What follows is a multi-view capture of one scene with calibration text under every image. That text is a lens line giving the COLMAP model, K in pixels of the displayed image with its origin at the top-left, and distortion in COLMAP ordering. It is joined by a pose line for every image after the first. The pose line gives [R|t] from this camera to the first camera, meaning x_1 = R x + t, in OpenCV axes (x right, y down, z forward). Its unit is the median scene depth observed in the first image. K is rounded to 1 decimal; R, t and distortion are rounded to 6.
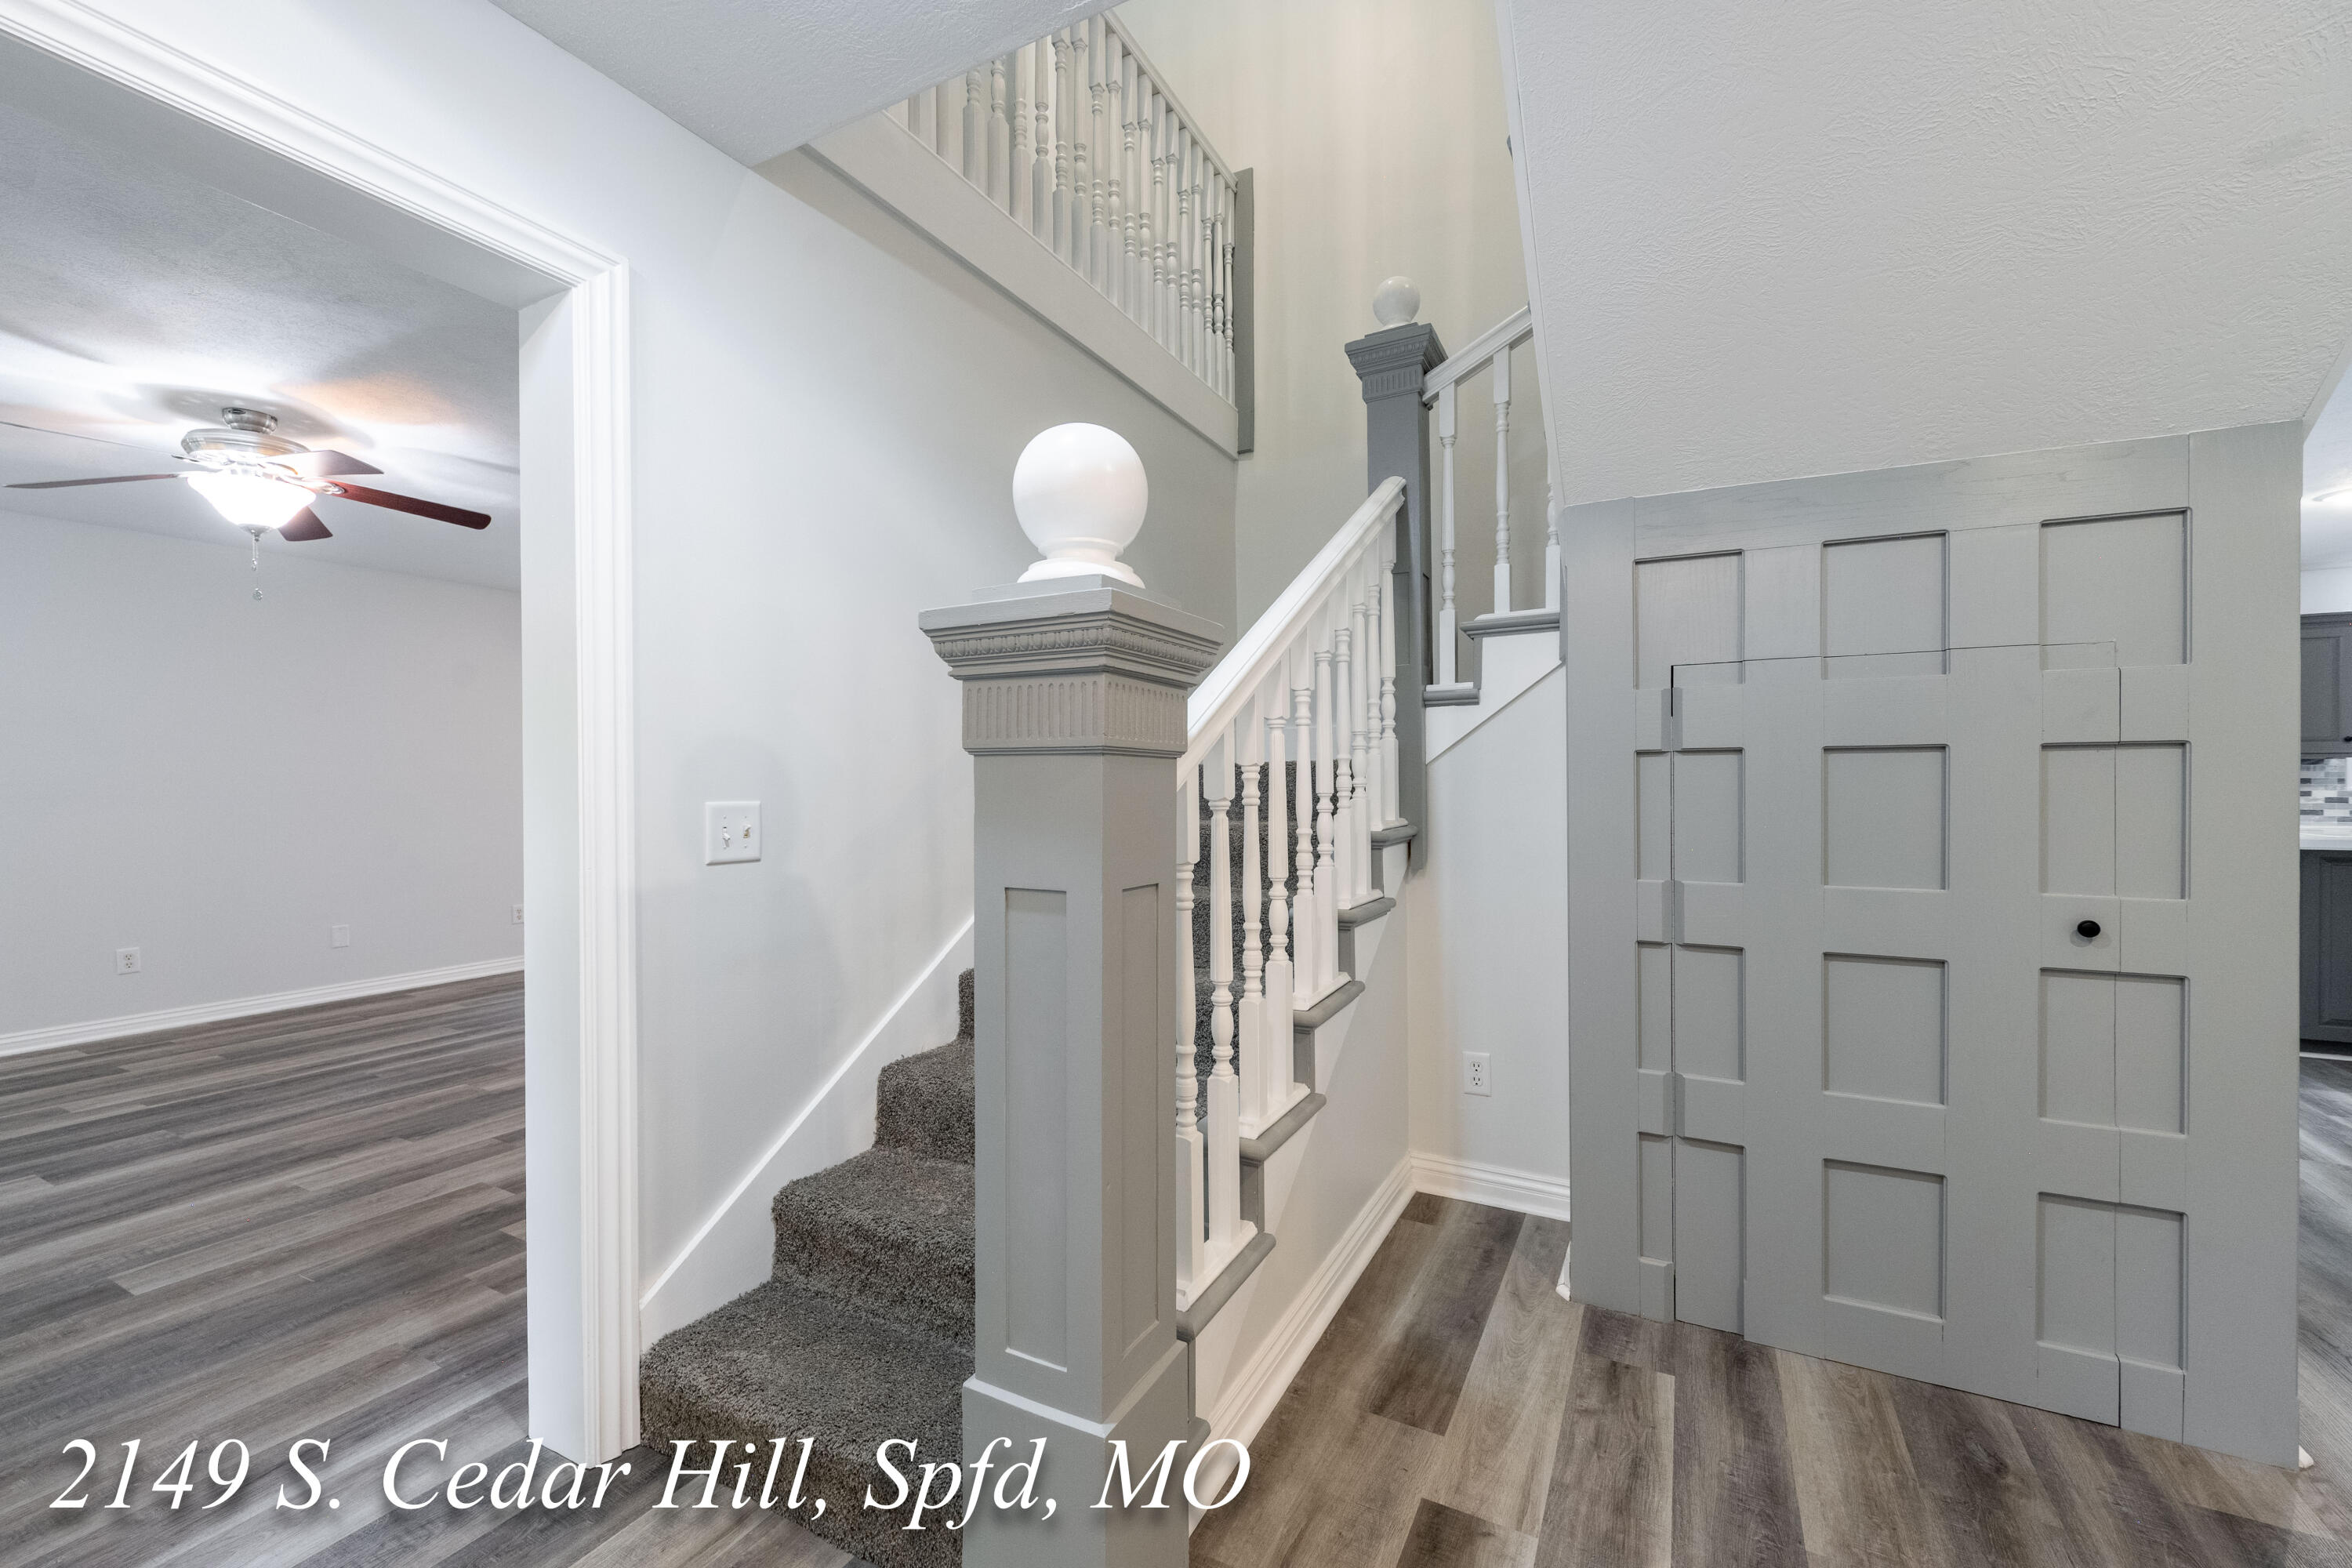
lens RADIAL K [[932.9, 0, 1174.9], [0, 932.9, 788.1], [0, 0, 1]] dist [0.000608, -0.000231]
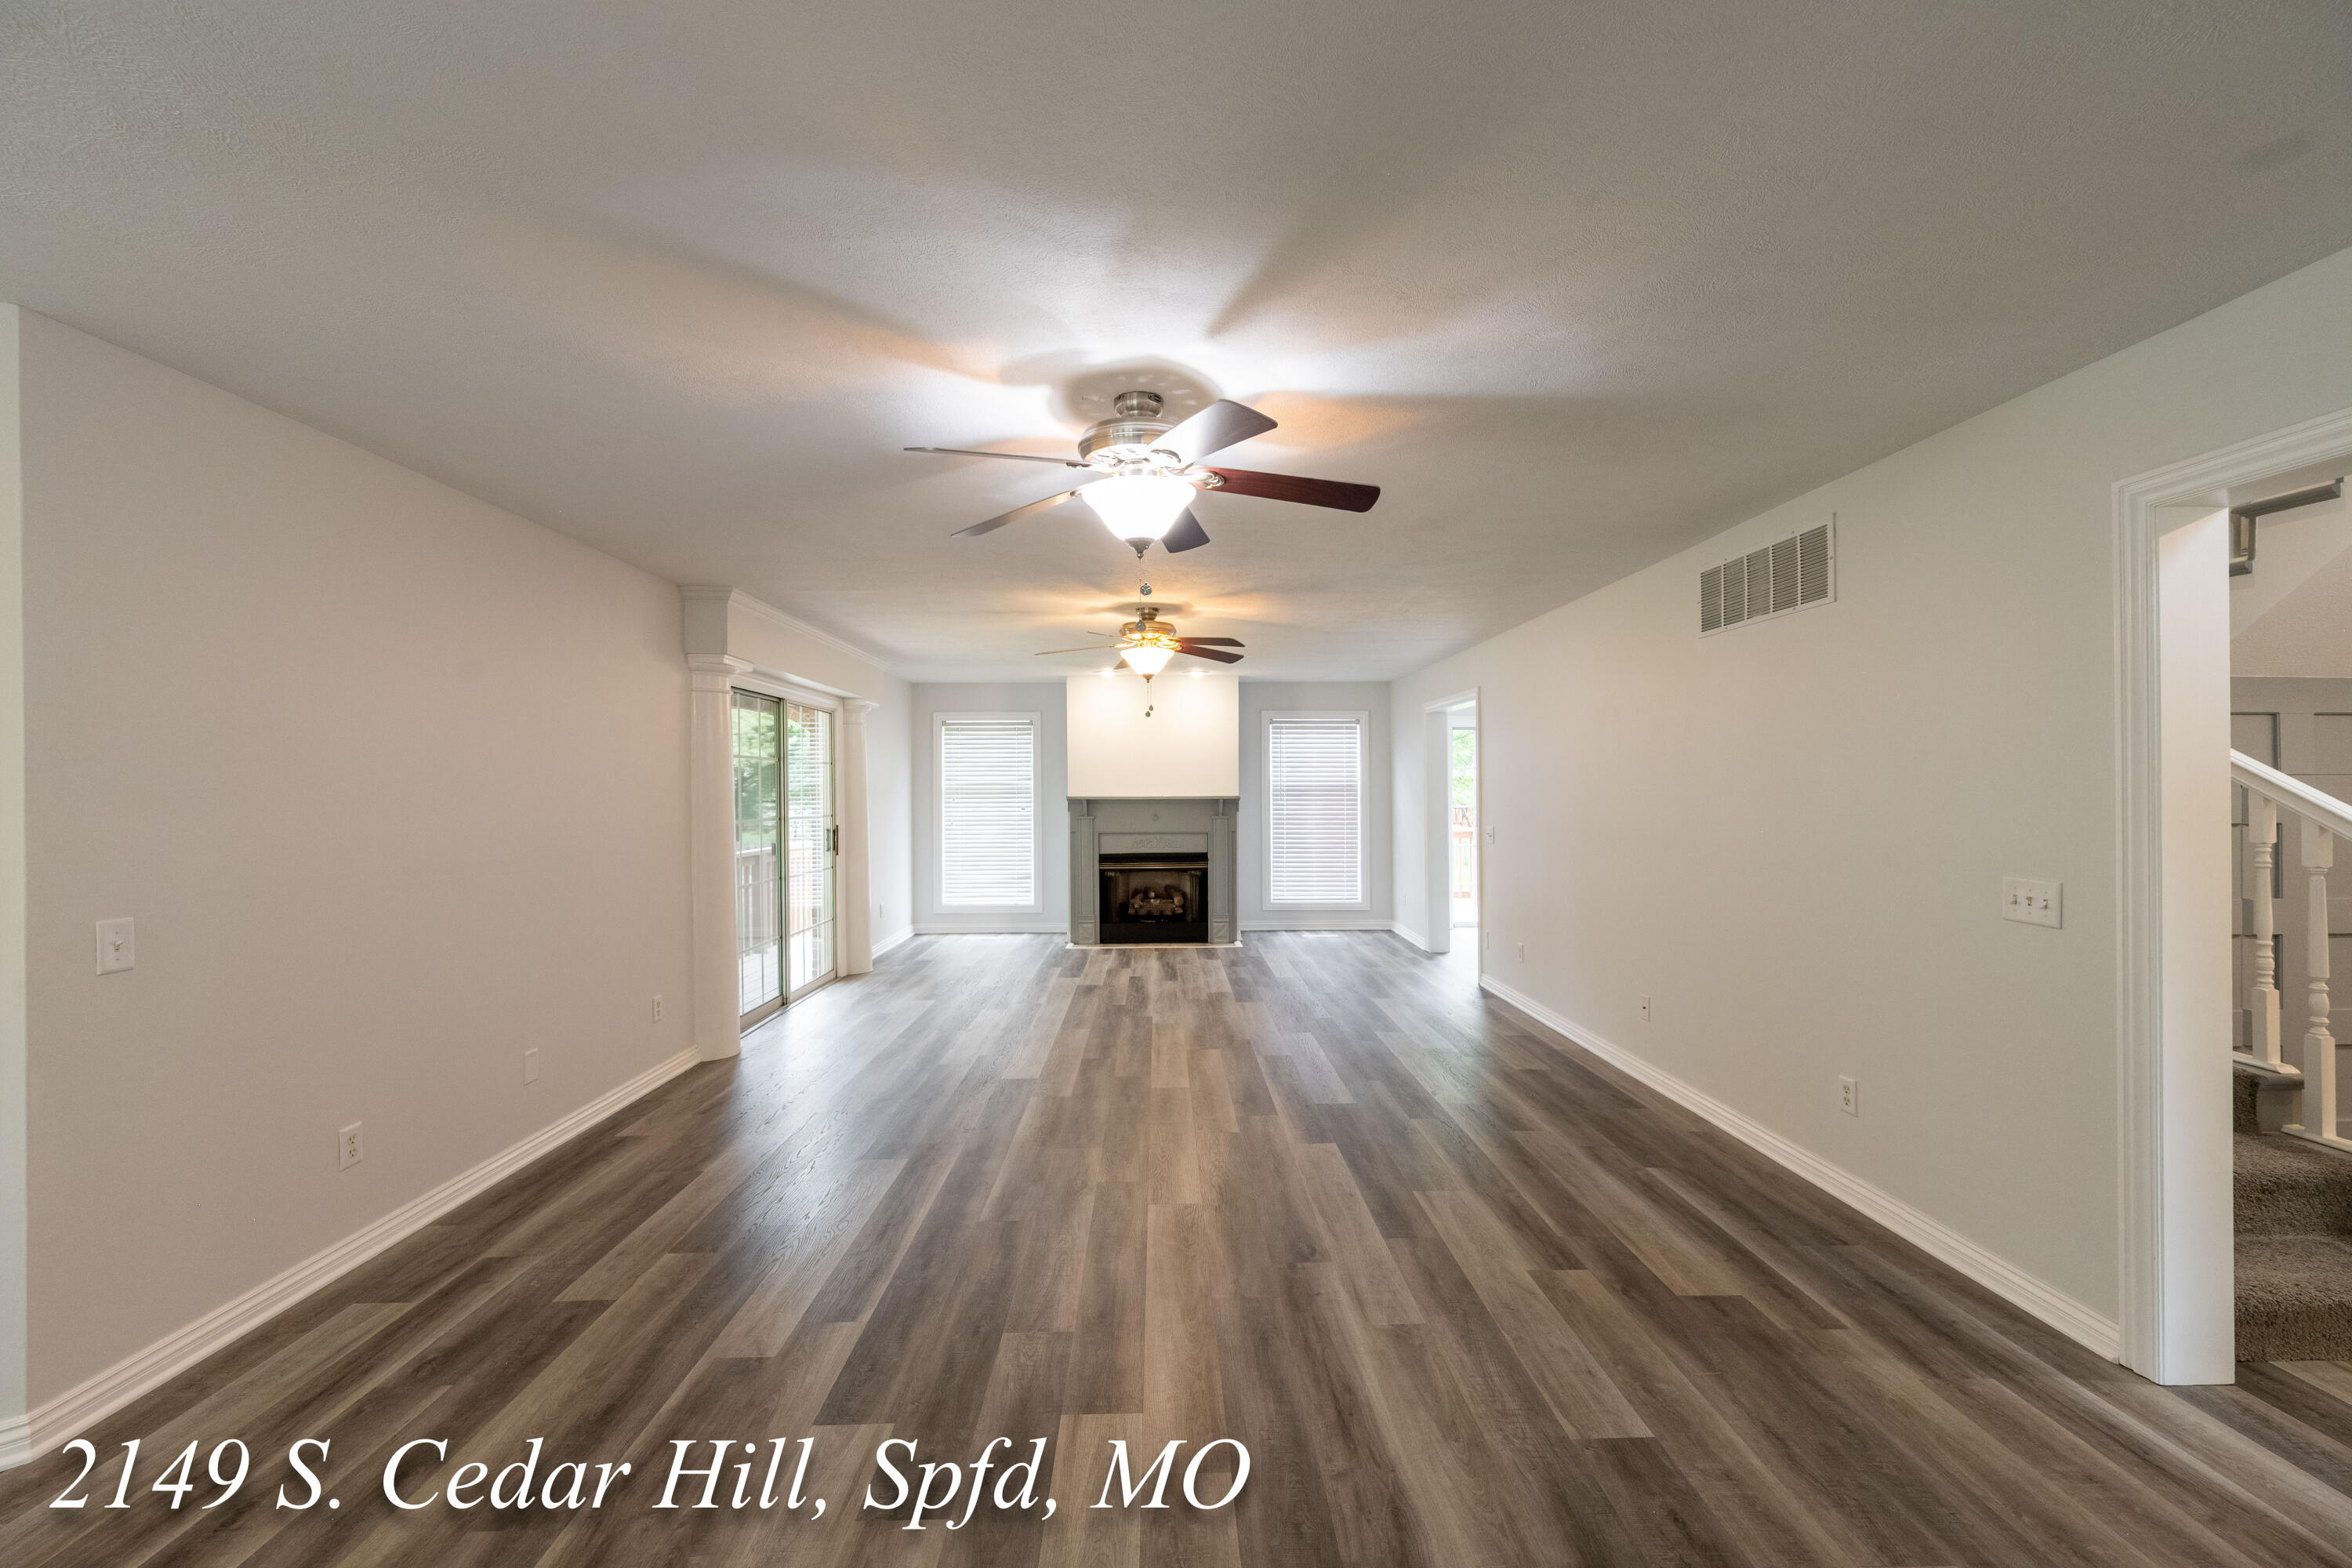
lens RADIAL K [[952.4, 0, 1187.7], [0, 952.4, 790.0], [0, 0, 1]] dist [-0.000214, 0.000098]
pose [[0.878448, -0.001922, 0.477834, -1.454626], [0.004591, 0.999980, -0.004418, -0.067190], [-0.477816, 0.006074, 0.878439, 0.290232]]
